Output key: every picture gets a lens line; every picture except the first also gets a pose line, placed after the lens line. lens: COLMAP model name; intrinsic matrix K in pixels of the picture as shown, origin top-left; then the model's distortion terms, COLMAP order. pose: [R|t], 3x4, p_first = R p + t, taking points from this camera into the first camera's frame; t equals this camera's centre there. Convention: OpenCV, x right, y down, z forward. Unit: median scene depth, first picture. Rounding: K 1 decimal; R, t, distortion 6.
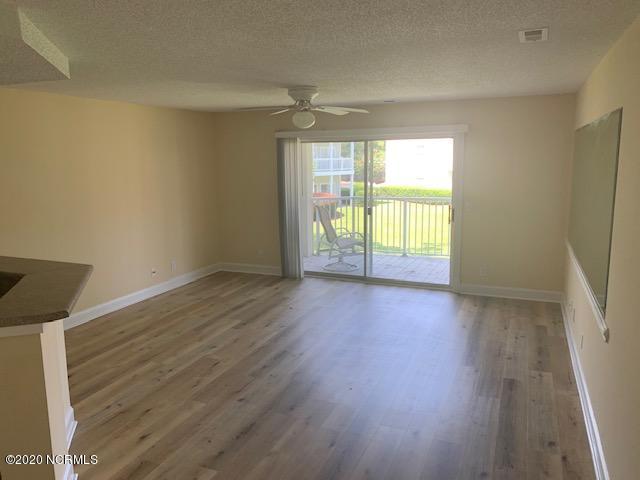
lens RADIAL K [[493.5, 0, 321.9], [0, 493.5, 239.4], [0, 0, 1]] dist [-0.003808, 0.012069]
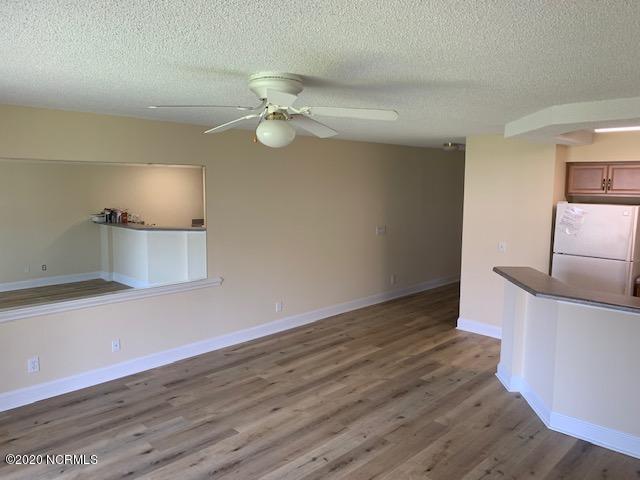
lens RADIAL K [[493.5, 0, 319.7], [0, 493.5, 239.8], [0, 0, 1]] dist [-0.003808, 0.012069]
pose [[-0.931396, -0.039182, 0.361892, -0.328026], [0.062462, 0.962240, 0.264938, -0.302473], [-0.358608, 0.269367, -0.893780, 1.692063]]
